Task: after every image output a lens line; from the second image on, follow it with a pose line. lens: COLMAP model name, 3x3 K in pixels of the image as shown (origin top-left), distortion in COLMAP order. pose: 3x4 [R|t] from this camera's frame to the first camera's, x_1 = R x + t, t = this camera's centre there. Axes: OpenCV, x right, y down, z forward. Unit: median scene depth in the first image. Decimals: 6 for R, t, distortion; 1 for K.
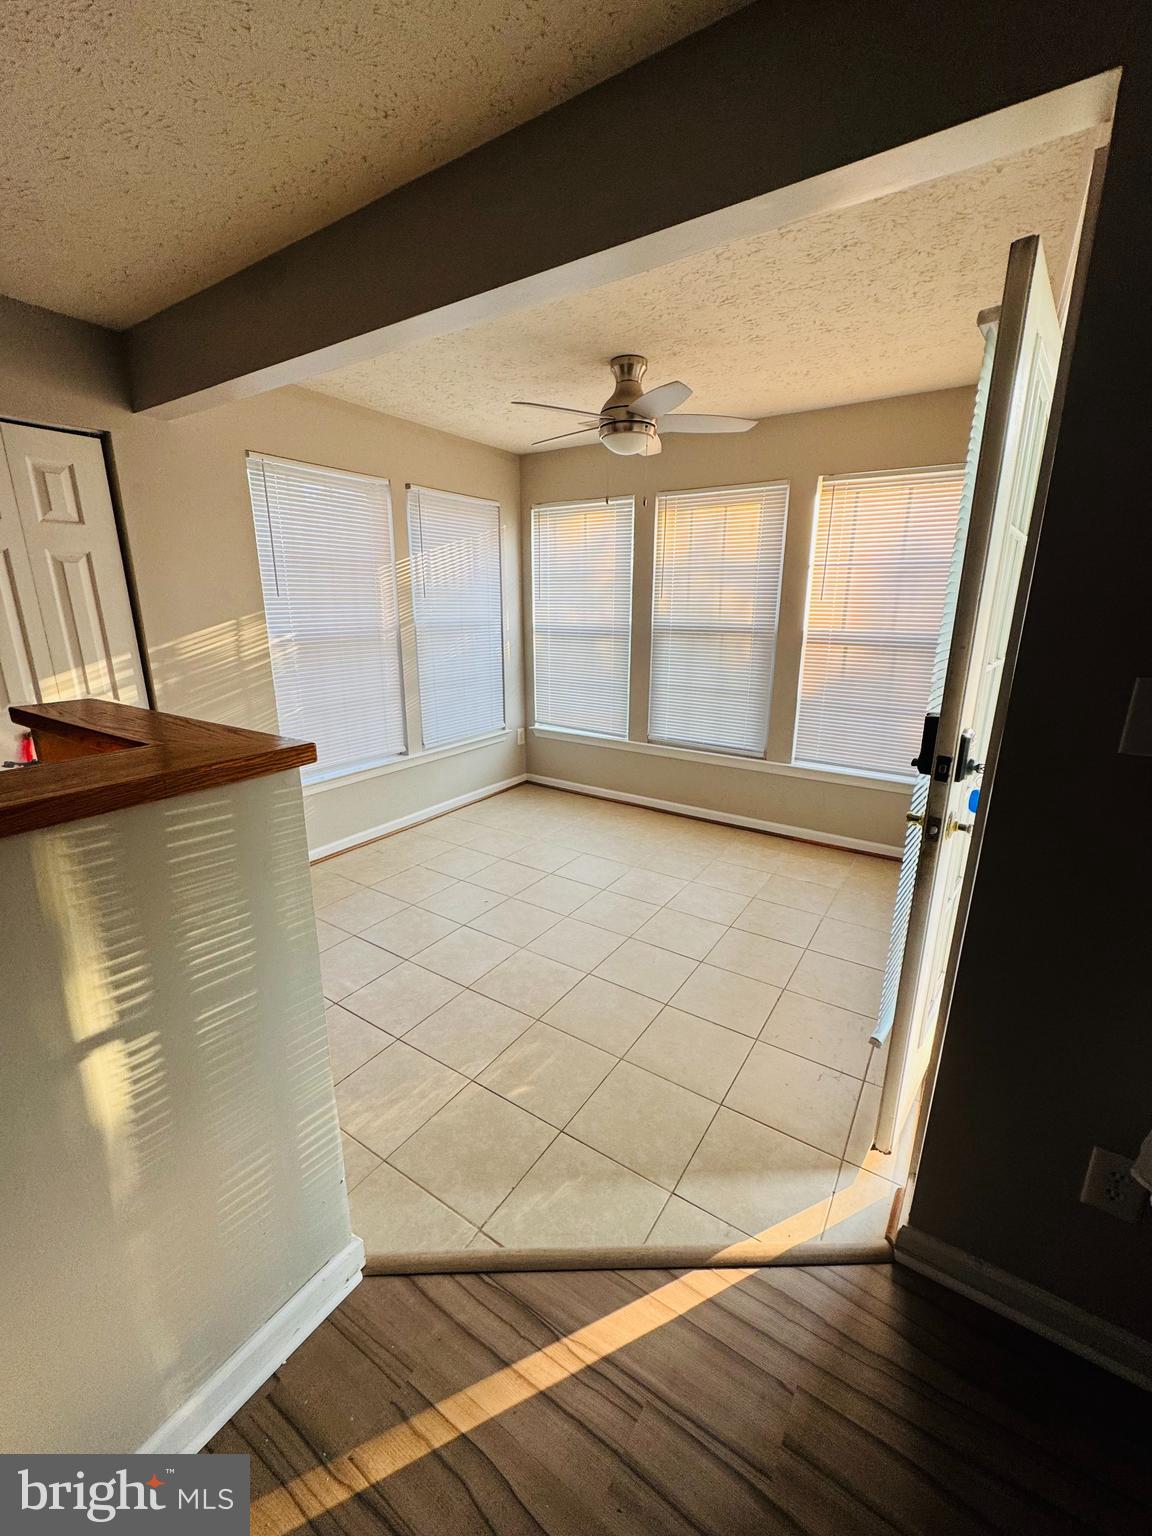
lens RADIAL K [[606.0, 0, 588.2], [0, 606.0, 770.1], [0, 0, 1]] dist [-0.008602, -0.000558]
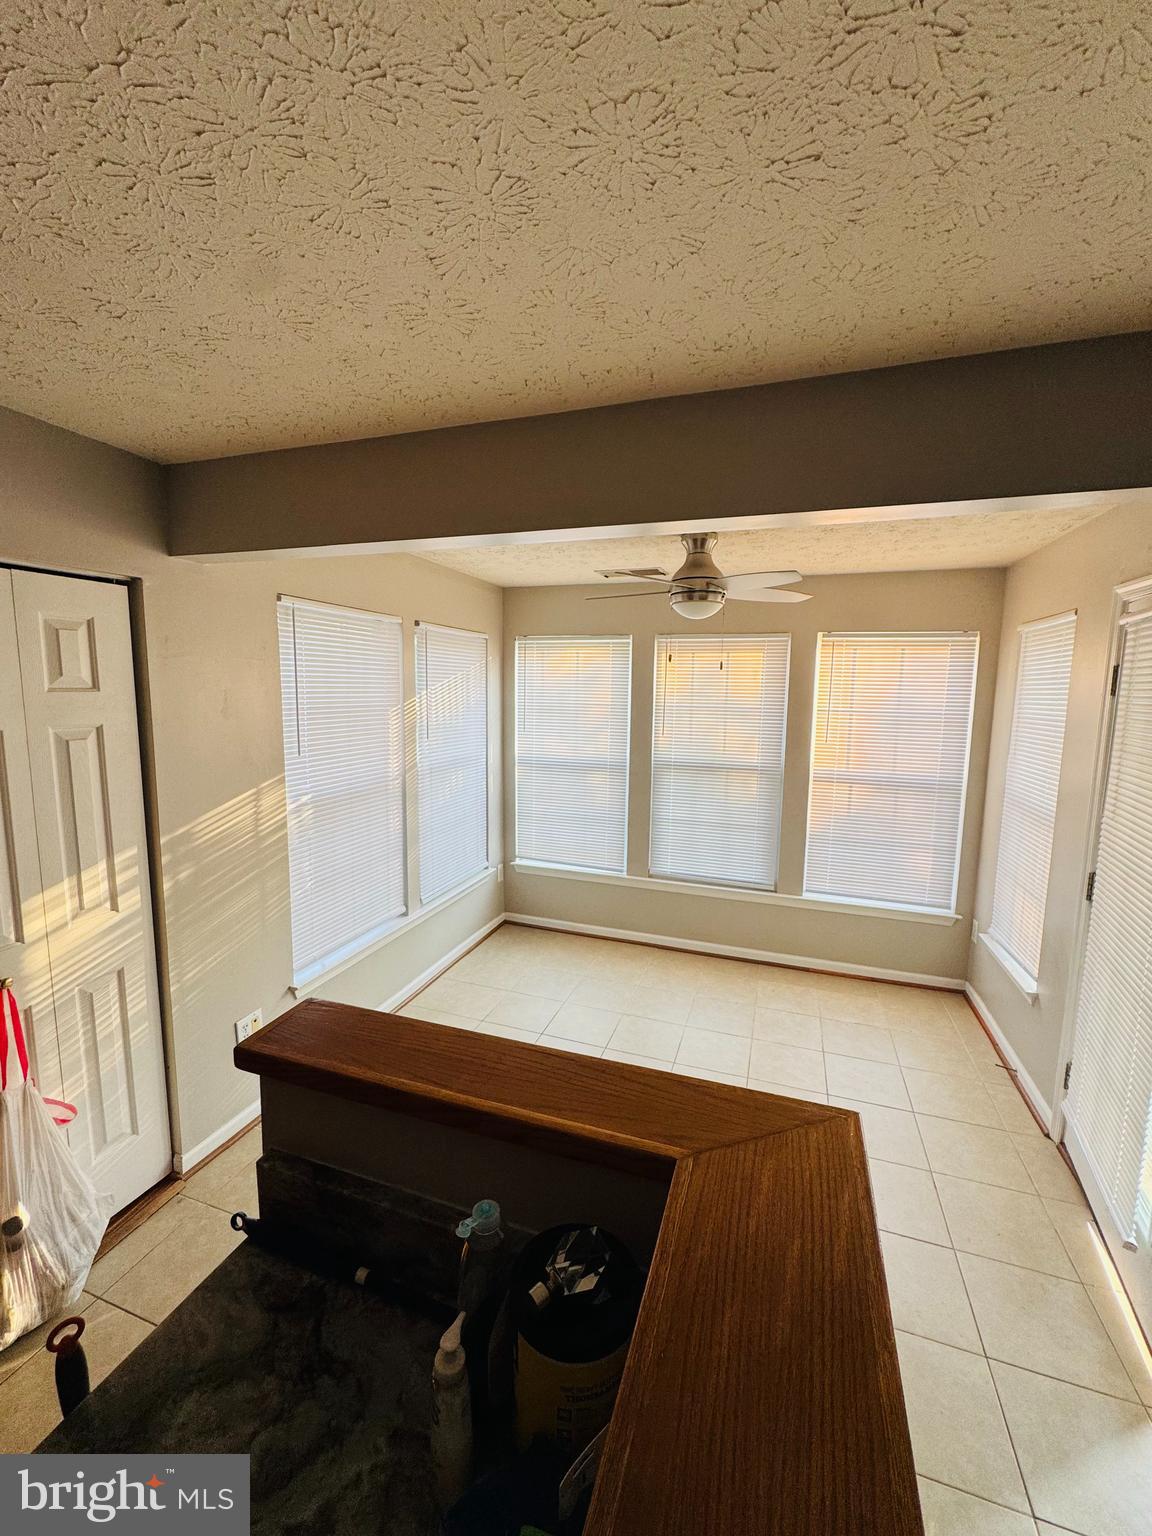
lens RADIAL K [[606.0, 0, 577.6], [0, 606.0, 765.3], [0, 0, 1]] dist [-0.008602, -0.000558]
pose [[0.969395, -0.020400, 0.244659, -0.291099], [0.054195, 0.989739, -0.132209, -0.119448], [-0.239451, 0.141422, 0.960553, 0.081470]]
